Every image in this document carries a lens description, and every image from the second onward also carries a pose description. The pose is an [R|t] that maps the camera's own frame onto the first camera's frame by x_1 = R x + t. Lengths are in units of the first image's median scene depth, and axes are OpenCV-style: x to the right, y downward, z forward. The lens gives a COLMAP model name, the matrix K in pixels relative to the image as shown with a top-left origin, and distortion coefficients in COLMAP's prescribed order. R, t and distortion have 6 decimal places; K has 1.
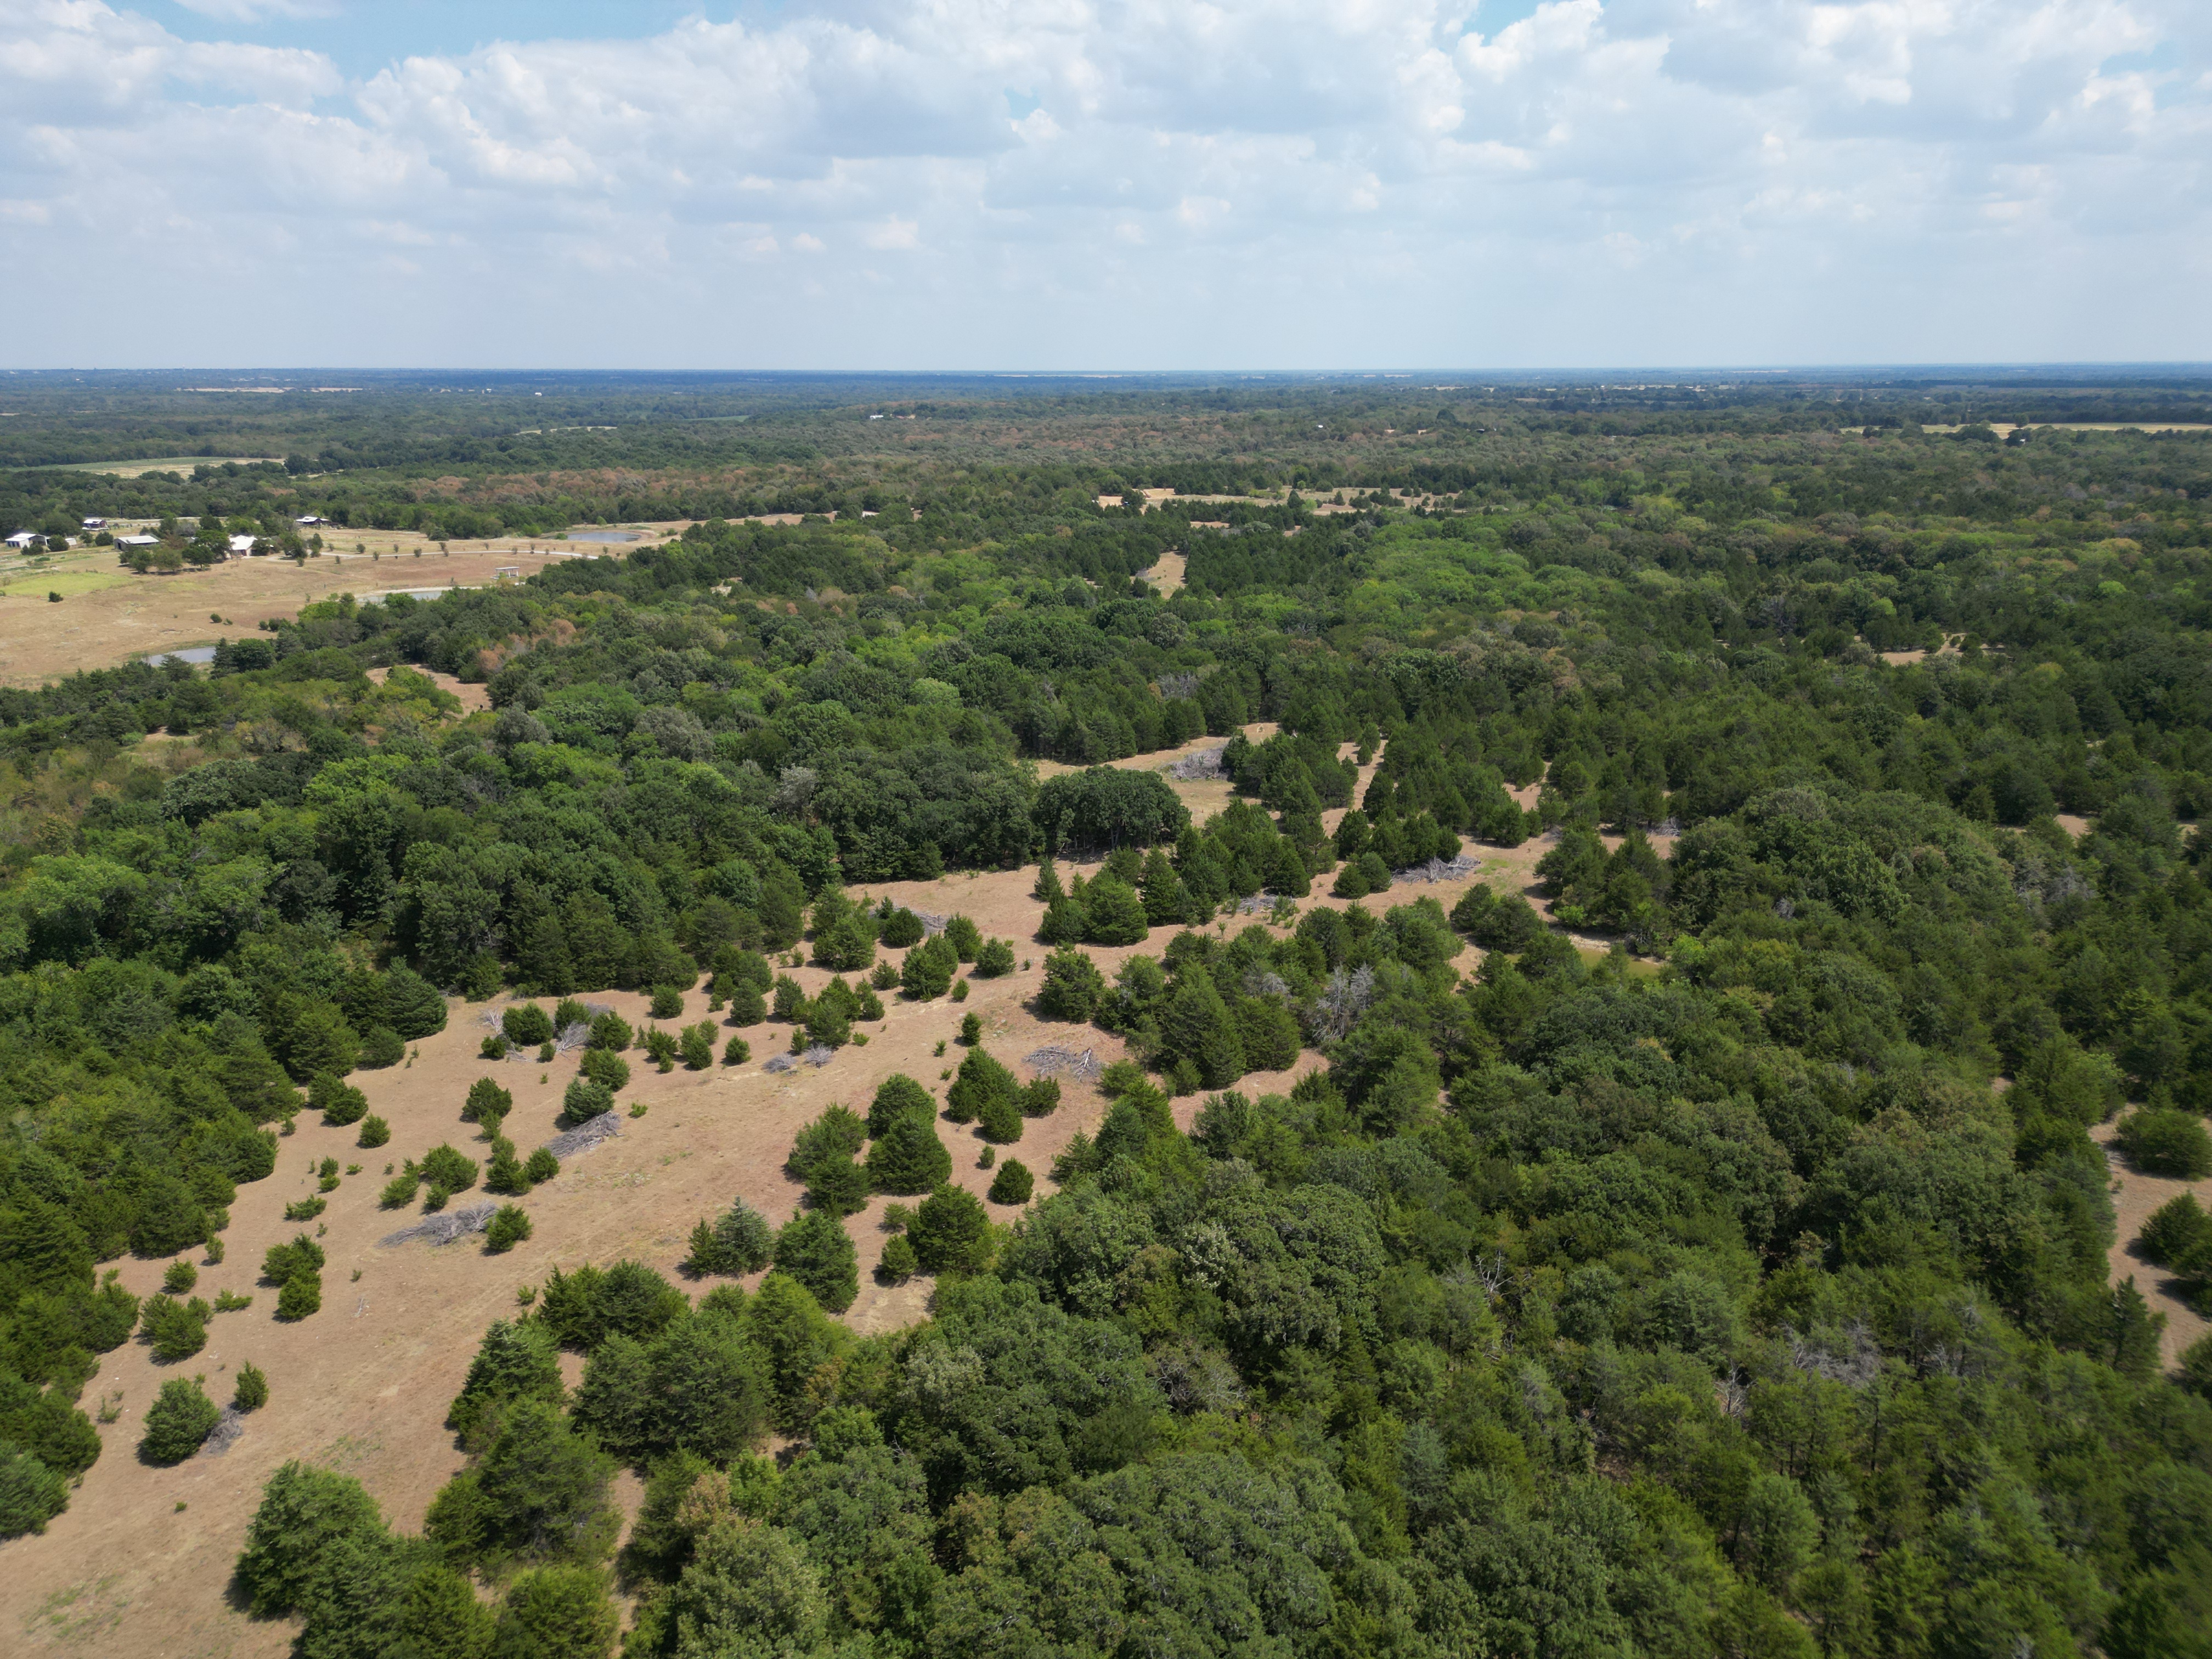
lens RADIAL K [[1505.5, 0, 1143.8], [0, 1505.5, 857.6], [0, 0, 1]] dist [0.064610, -0.046407]
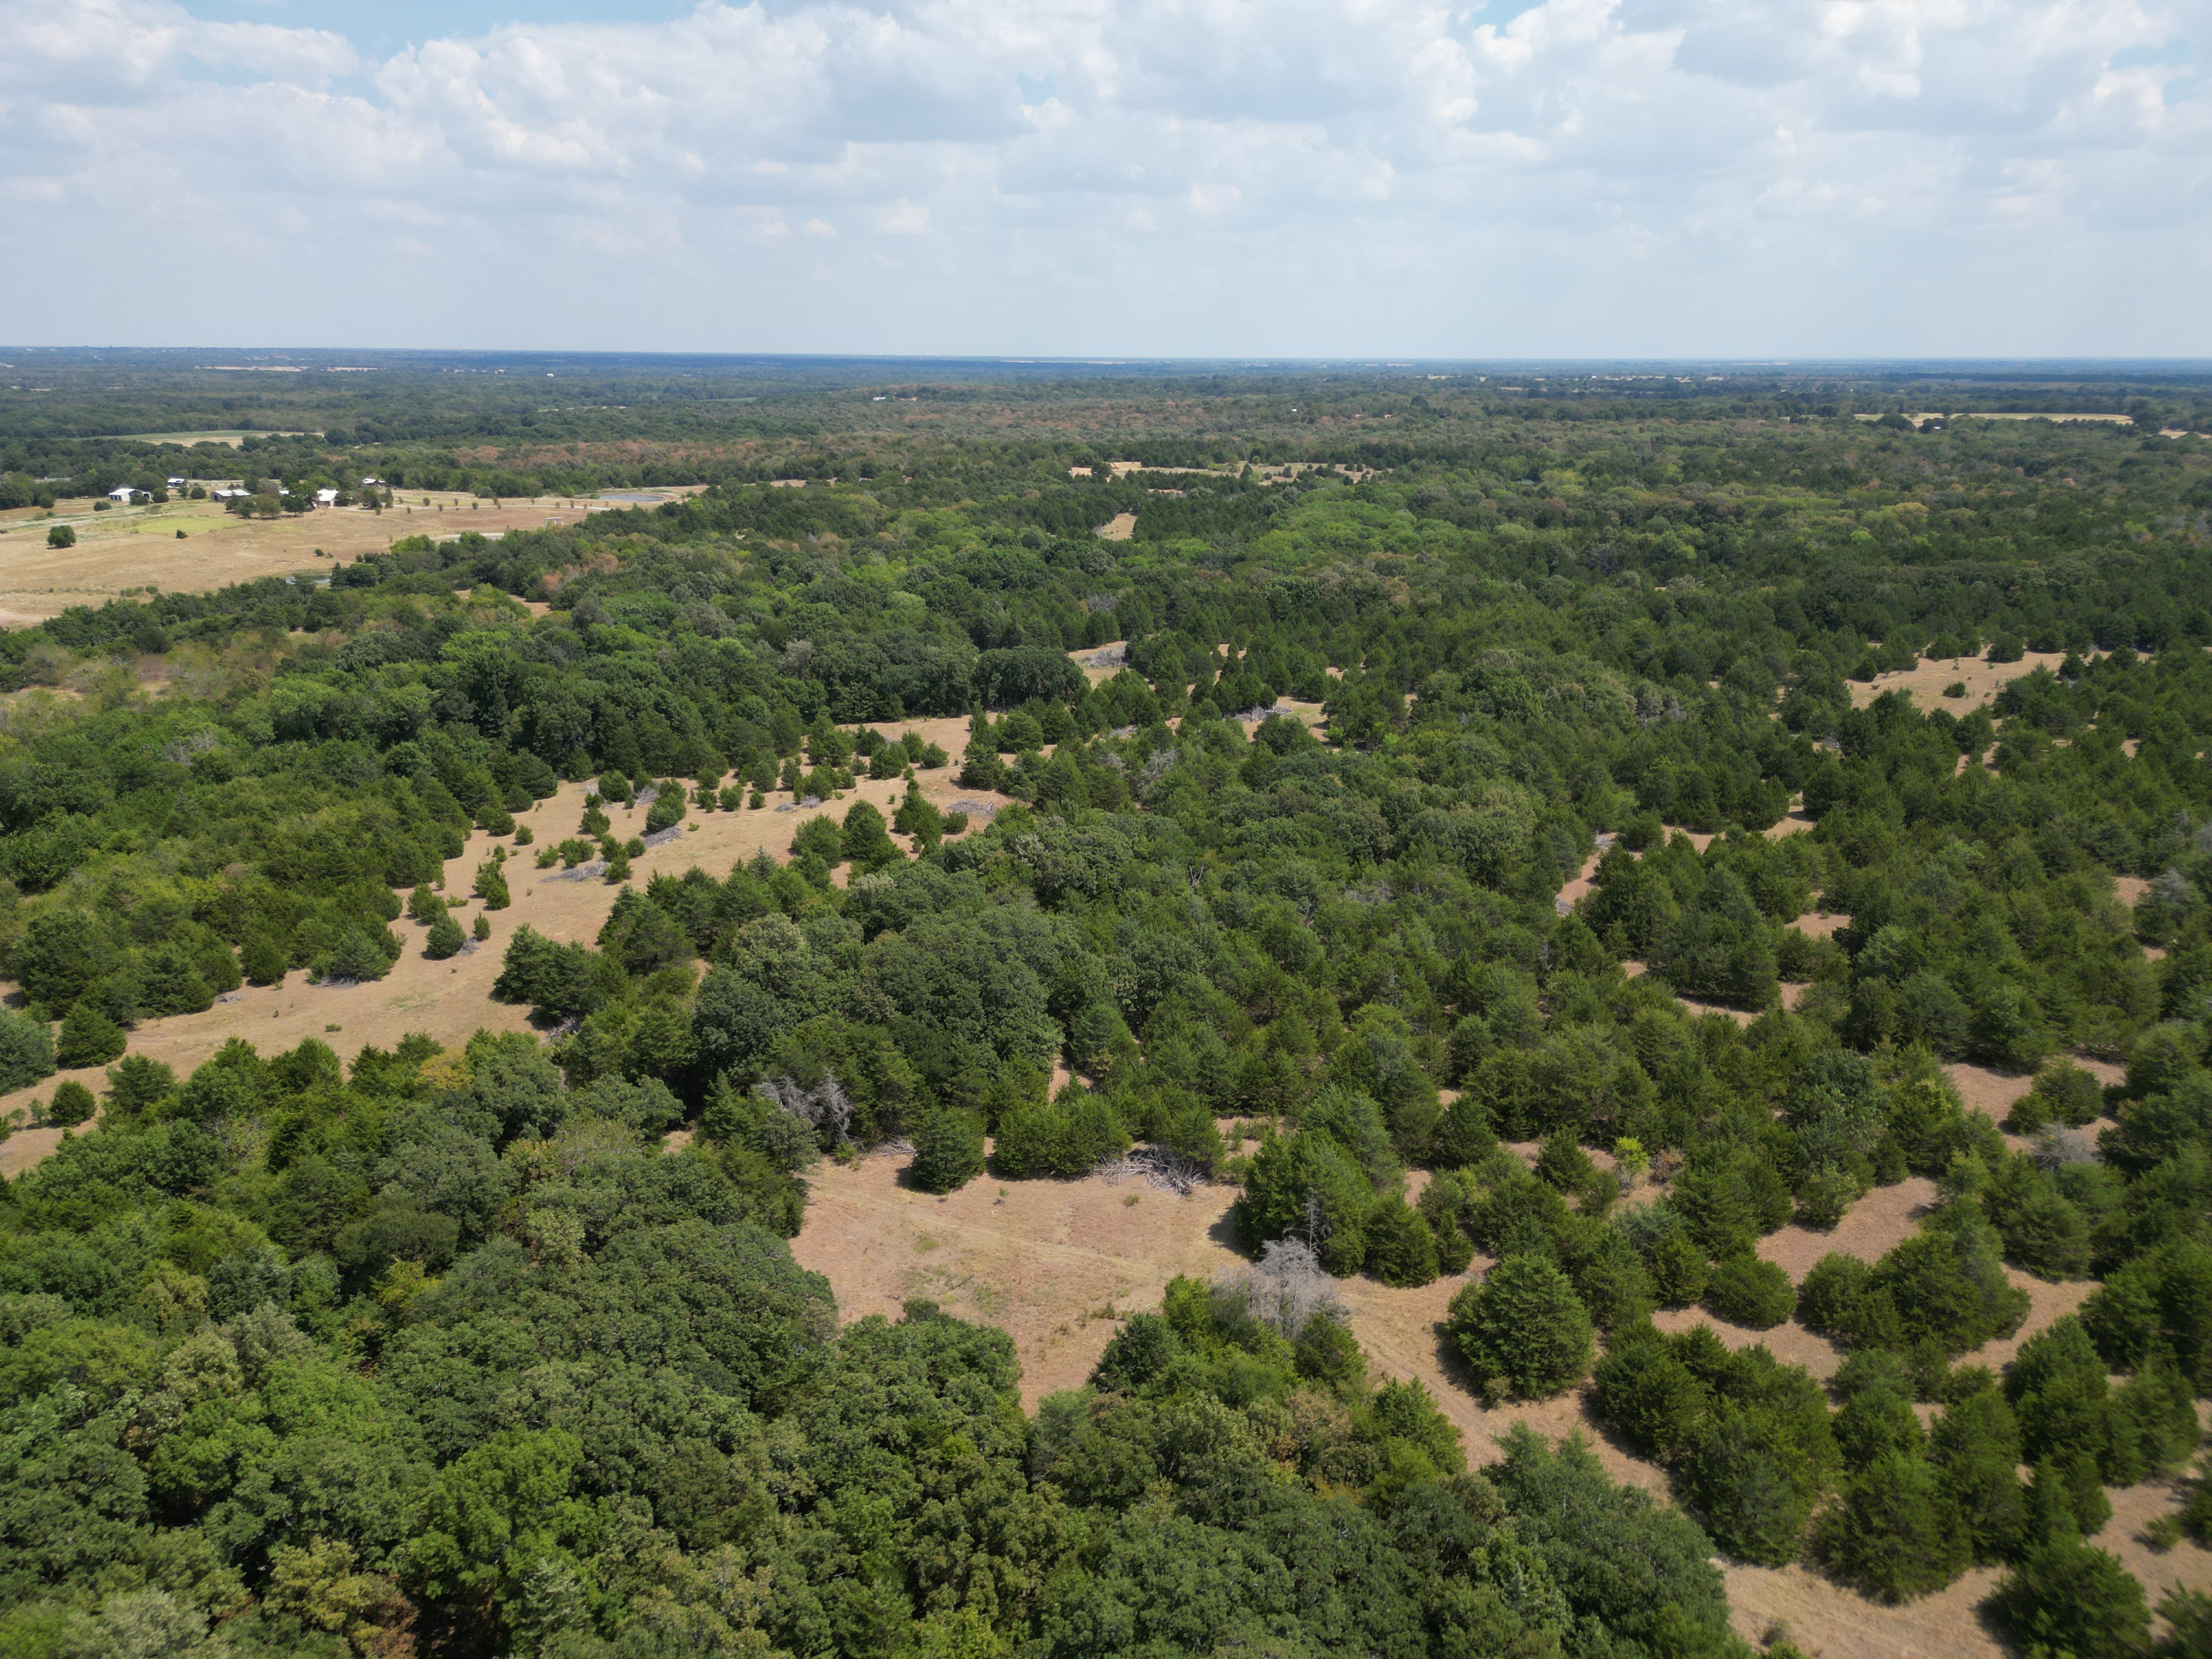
lens RADIAL K [[1559.9, 0, 1077.4], [0, 1559.9, 824.4], [0, 0, 1]] dist [0.070191, -0.050145]
pose [[0.998761, 0.023361, -0.043930, 0.035049], [-0.024325, 0.999472, -0.021533, 0.053314], [0.043404, 0.022575, 0.998803, -0.158844]]
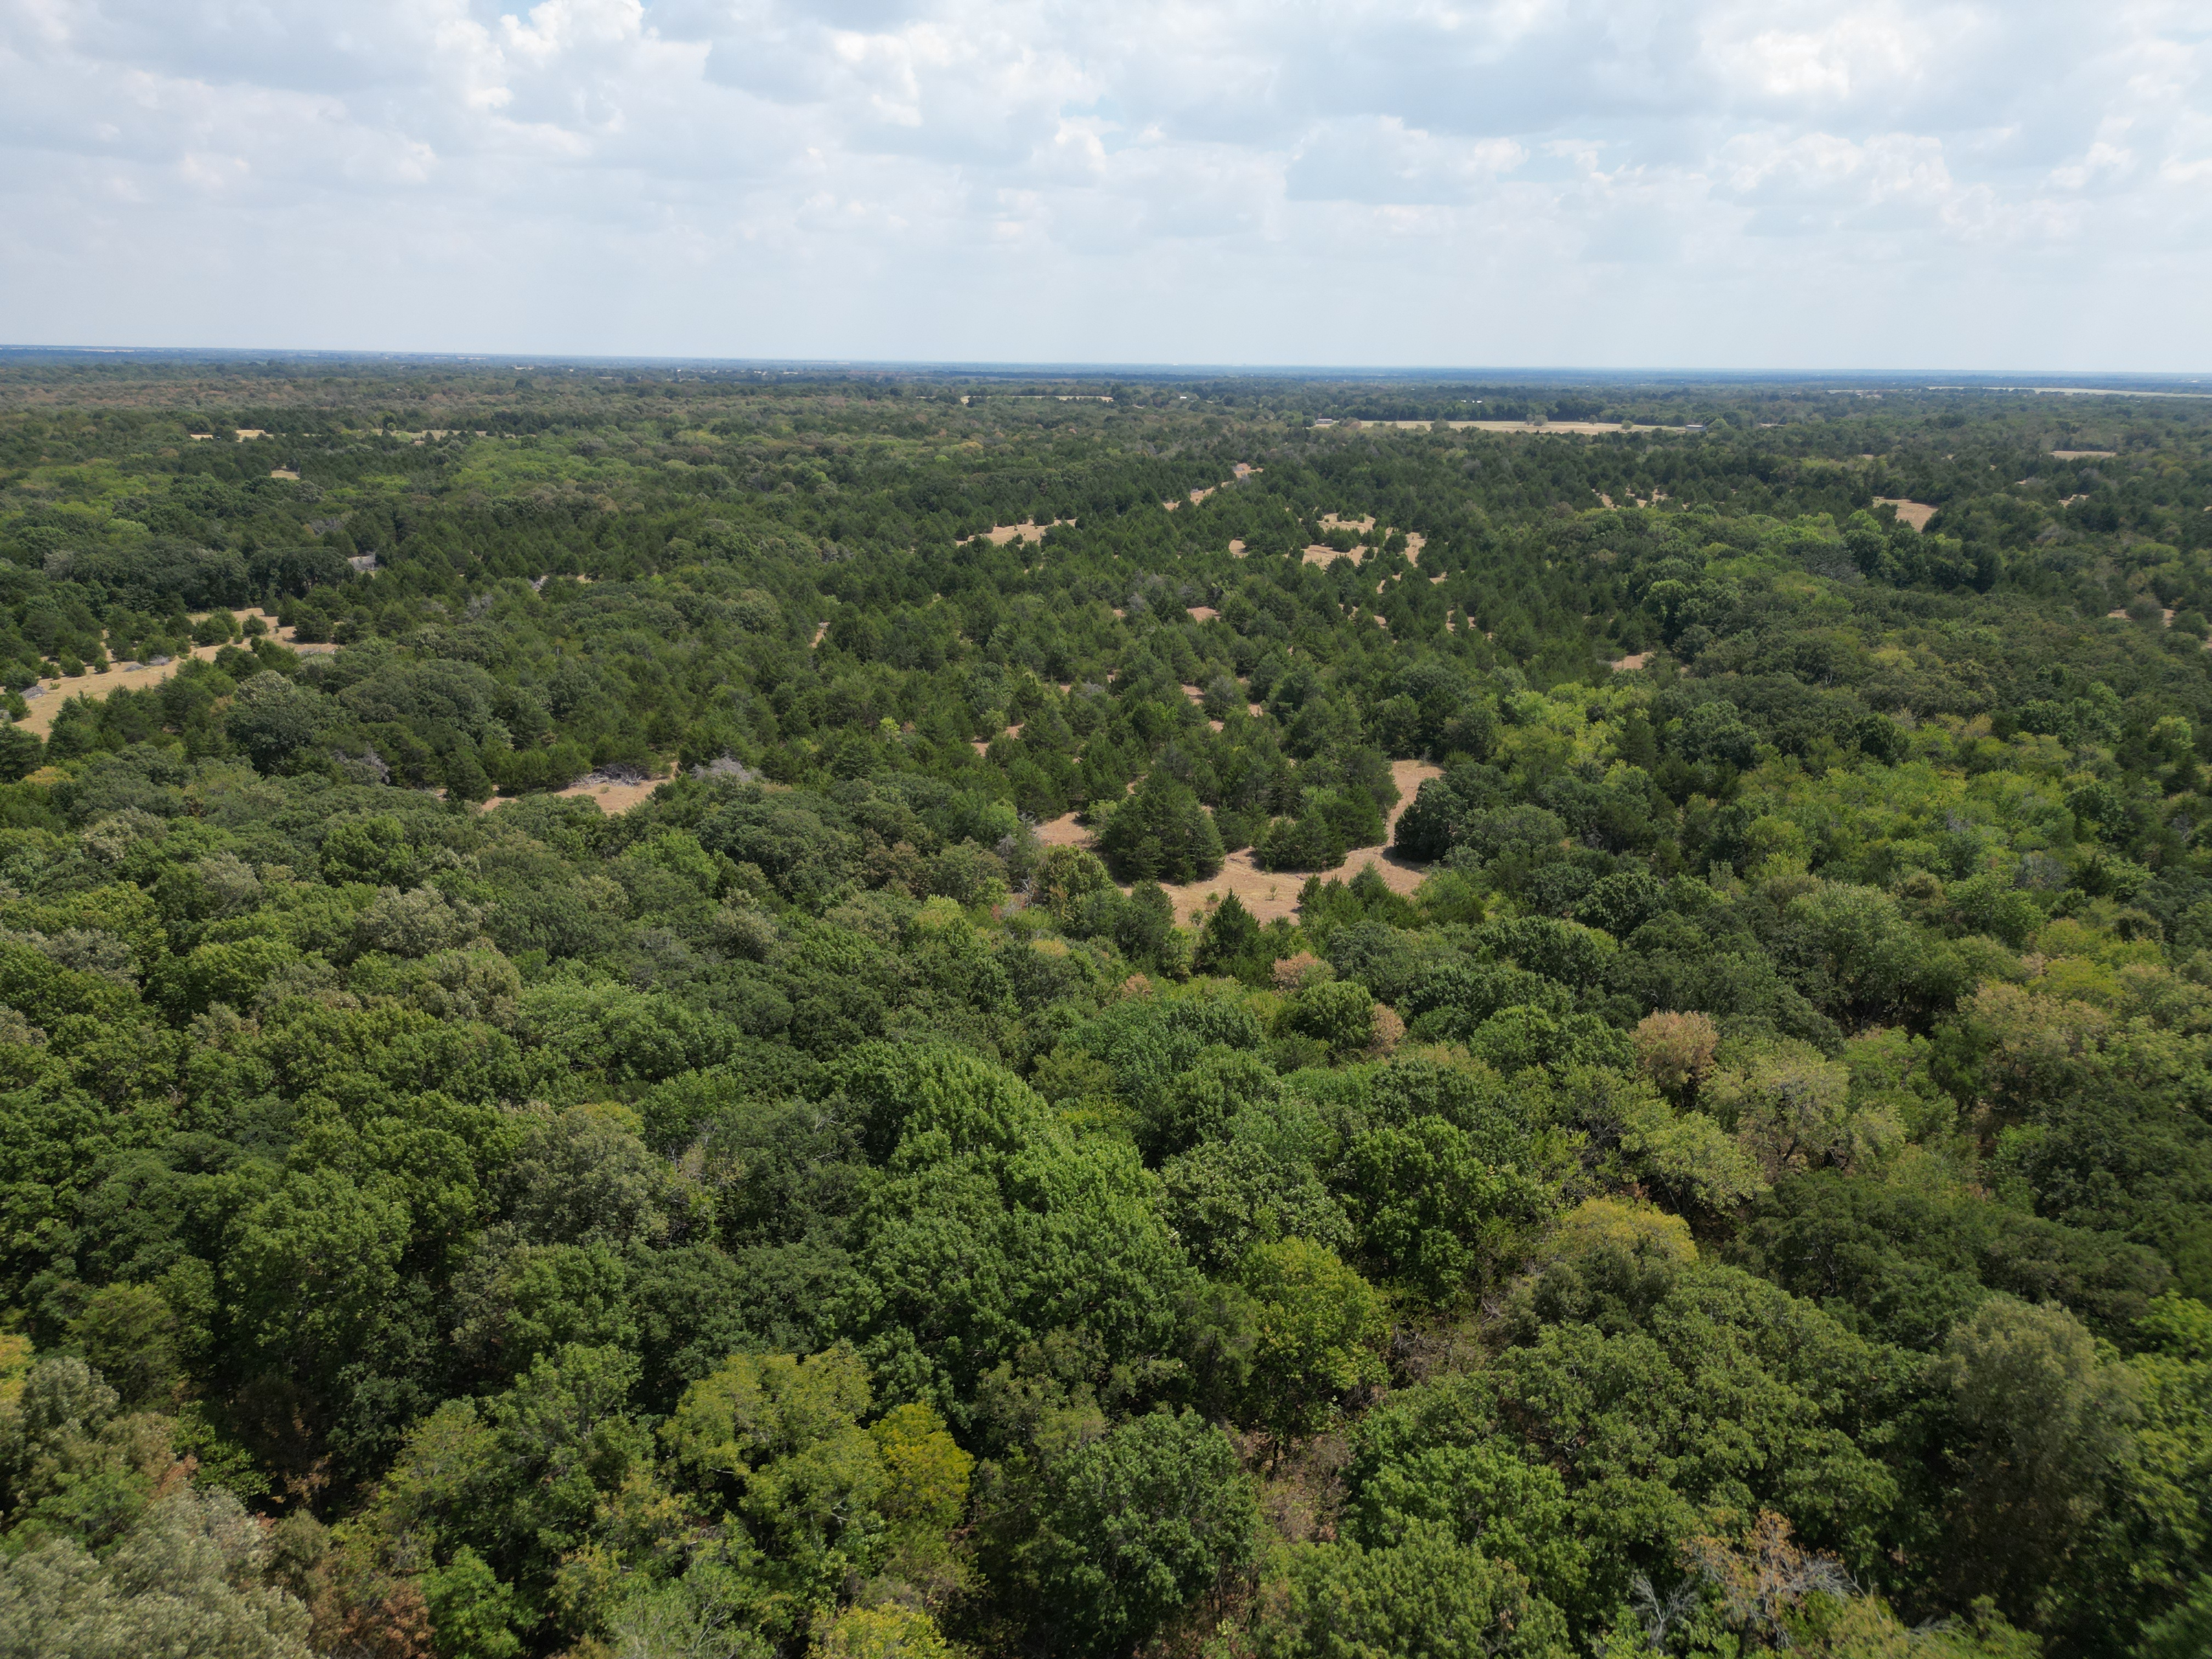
lens RADIAL K [[1673.8, 0, 1040.8], [0, 1673.8, 831.0], [0, 0, 1]] dist [0.055256, -0.084070]
pose [[0.890654, -0.100387, 0.443461, -0.056355], [0.118710, 0.992835, -0.013669, 0.137219], [-0.438912, 0.064817, 0.896189, -0.333728]]
